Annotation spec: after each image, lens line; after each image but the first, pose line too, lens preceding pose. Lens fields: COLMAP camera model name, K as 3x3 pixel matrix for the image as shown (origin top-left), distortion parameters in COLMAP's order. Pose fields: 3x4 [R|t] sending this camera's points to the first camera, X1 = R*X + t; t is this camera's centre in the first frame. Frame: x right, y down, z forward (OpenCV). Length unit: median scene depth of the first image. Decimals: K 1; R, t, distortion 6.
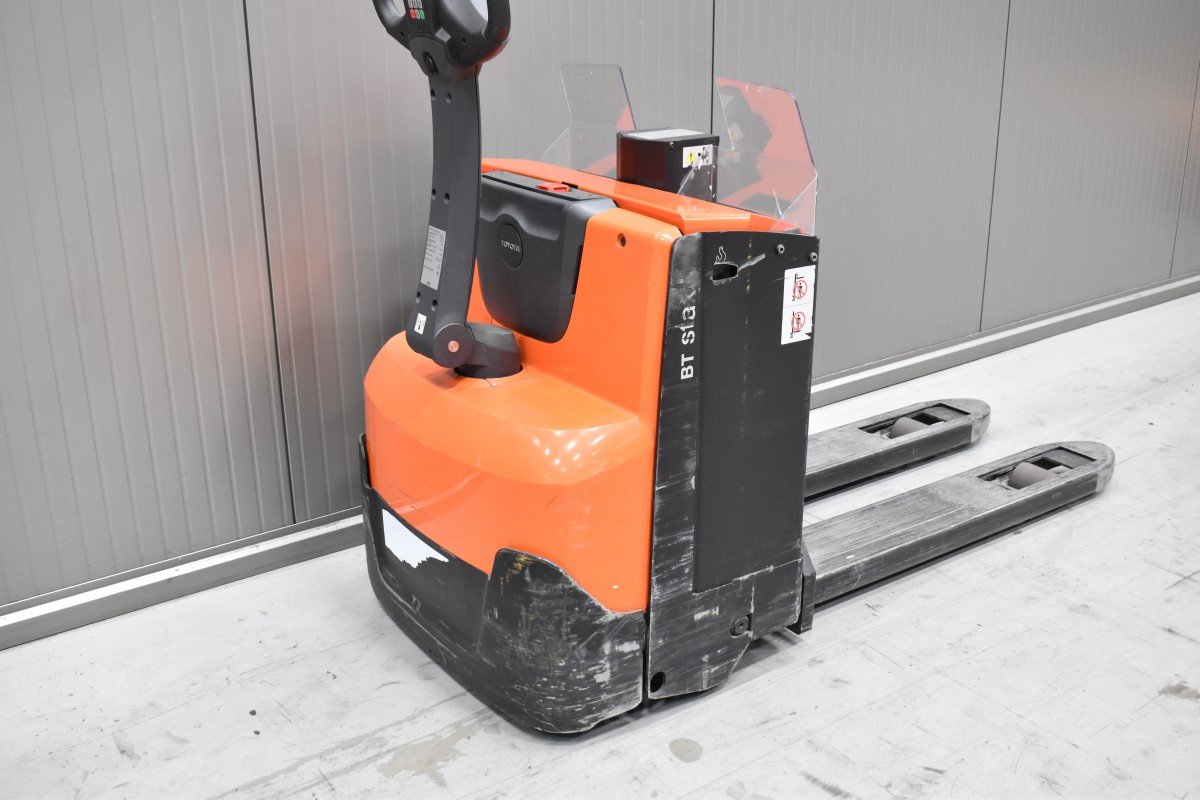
lens RADIAL K [[1220.5, 0, 600.1], [0, 1220.5, 402.8], [0, 0, 1]] dist [-0.061211, 0.000000]
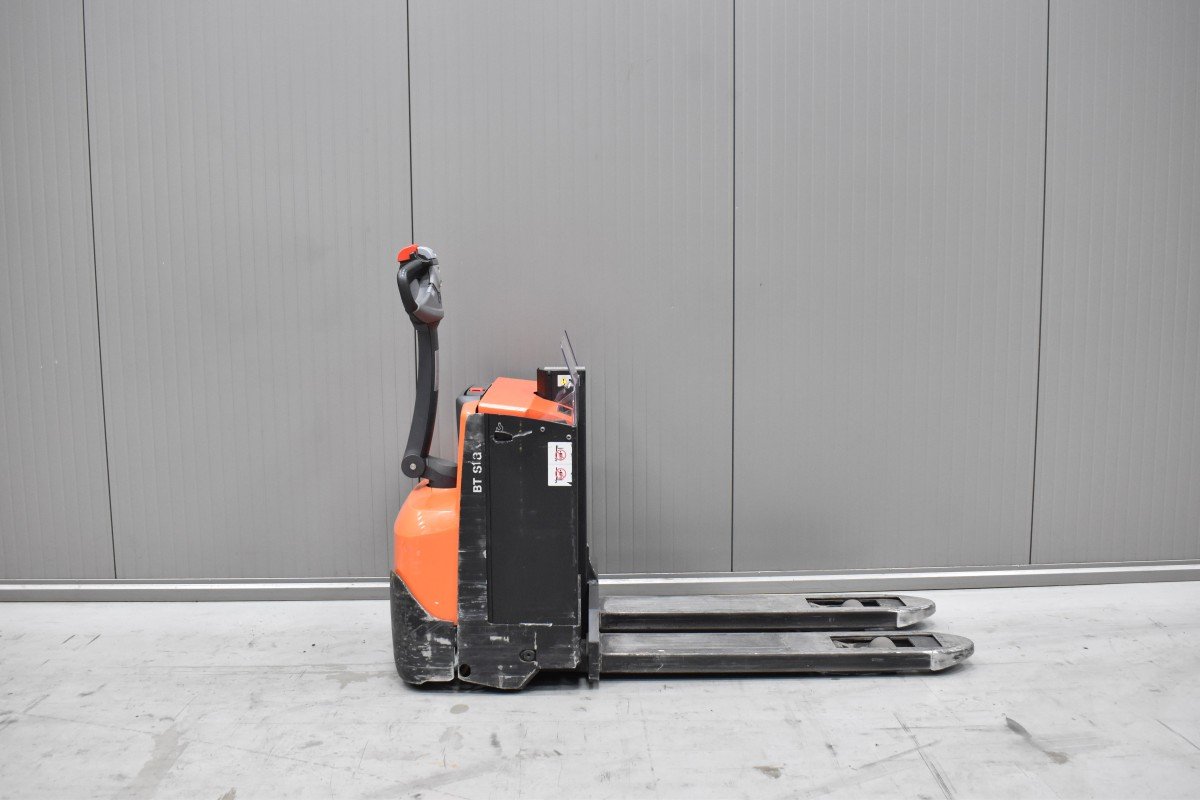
lens RADIAL K [[1067.0, 0, 600.7], [0, 1067.0, 395.3], [0, 0, 1]] dist [-0.079082, -0.001278]
pose [[0.822220, 0.070288, -0.564813, 1.065642], [-0.193277, 0.967859, -0.160915, 0.057848], [0.535349, 0.241473, 0.809378, -0.219269]]
